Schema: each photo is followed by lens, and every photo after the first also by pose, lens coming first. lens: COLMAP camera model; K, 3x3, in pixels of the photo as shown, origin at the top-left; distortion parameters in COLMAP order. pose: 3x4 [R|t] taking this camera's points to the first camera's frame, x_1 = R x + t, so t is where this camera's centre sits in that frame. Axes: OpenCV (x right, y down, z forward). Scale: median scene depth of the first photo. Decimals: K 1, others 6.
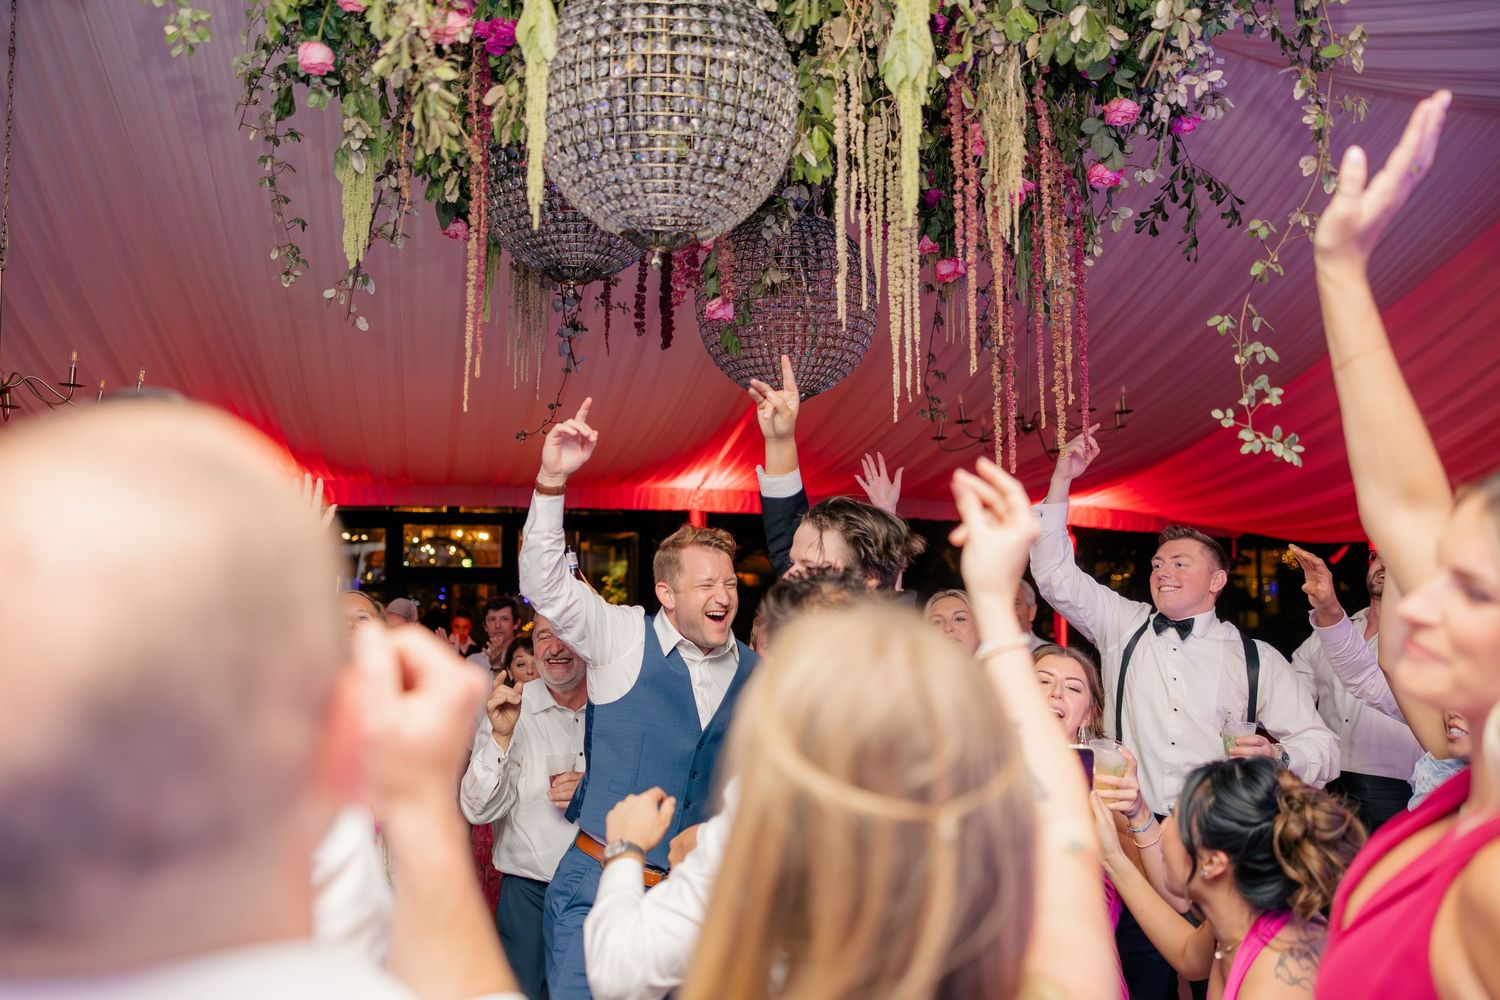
lens RADIAL K [[1222.8, 0, 747.8], [0, 1222.8, 460.4], [0, 0, 1]] dist [0.003918, 0.010621]
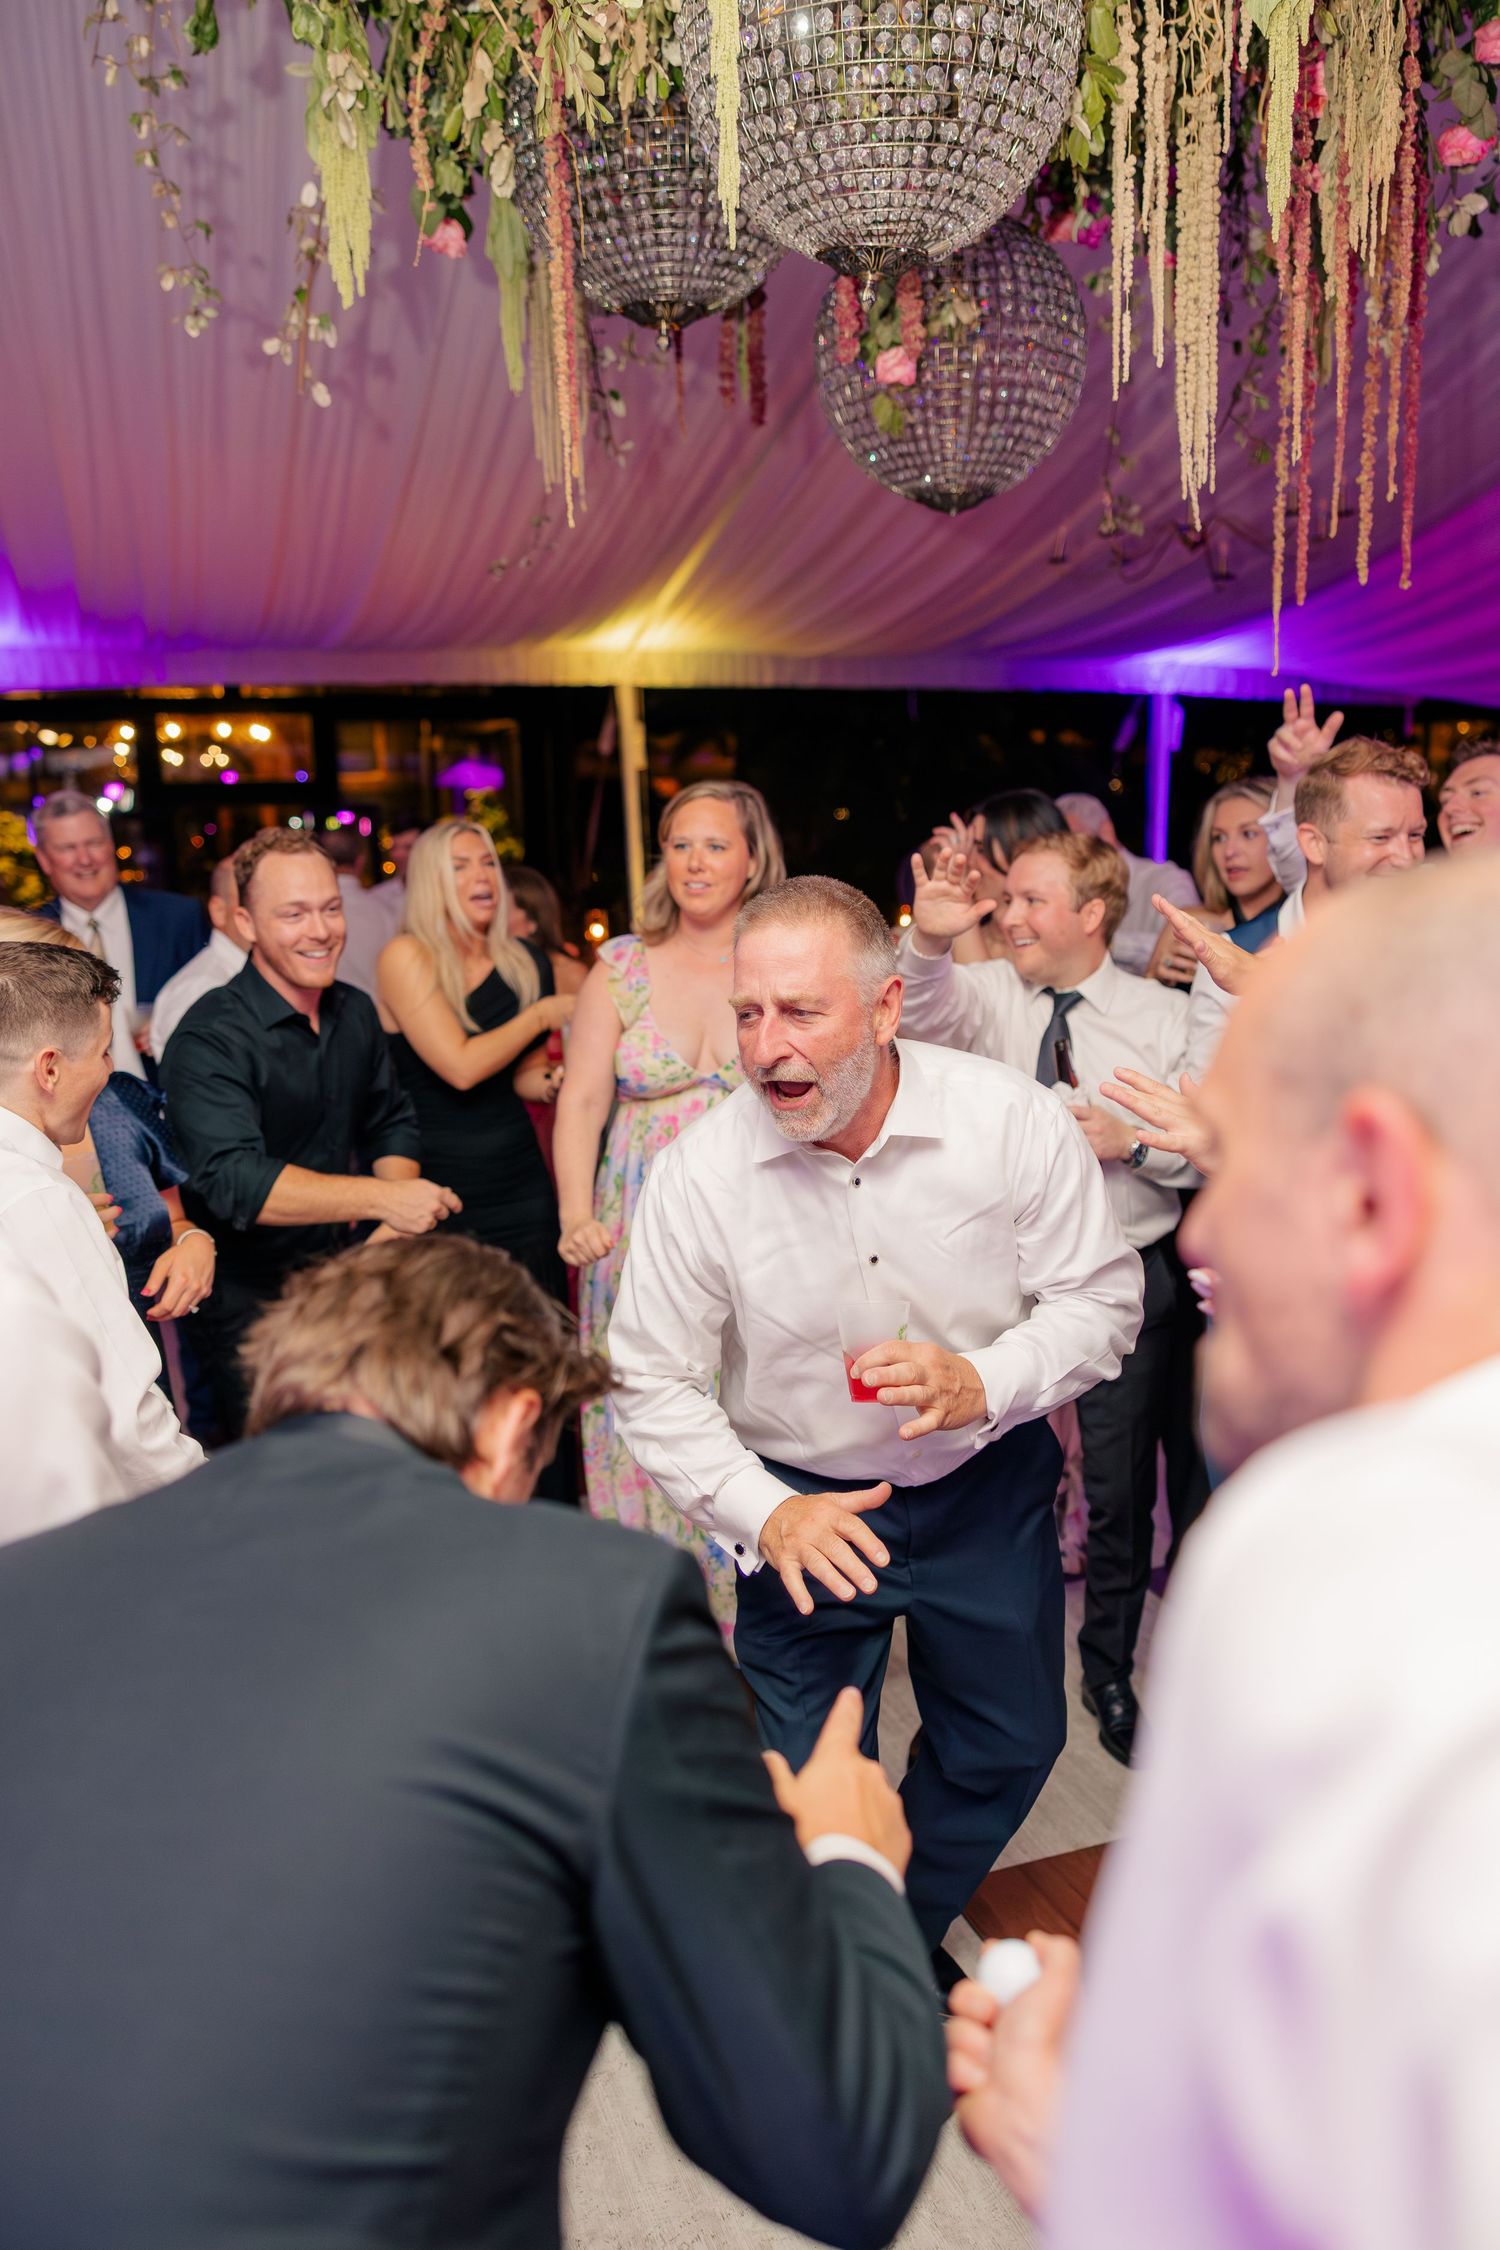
lens RADIAL K [[1834.1, 0, 750.0], [0, 1834.1, 1125.0], [0, 0, 1]] dist [0.003918, 0.010621]
pose [[0.997531, -0.037197, 0.059567, -0.217572], [0.019540, 0.961720, 0.273335, 0.004414], [-0.067454, -0.271496, 0.960073, -0.123647]]
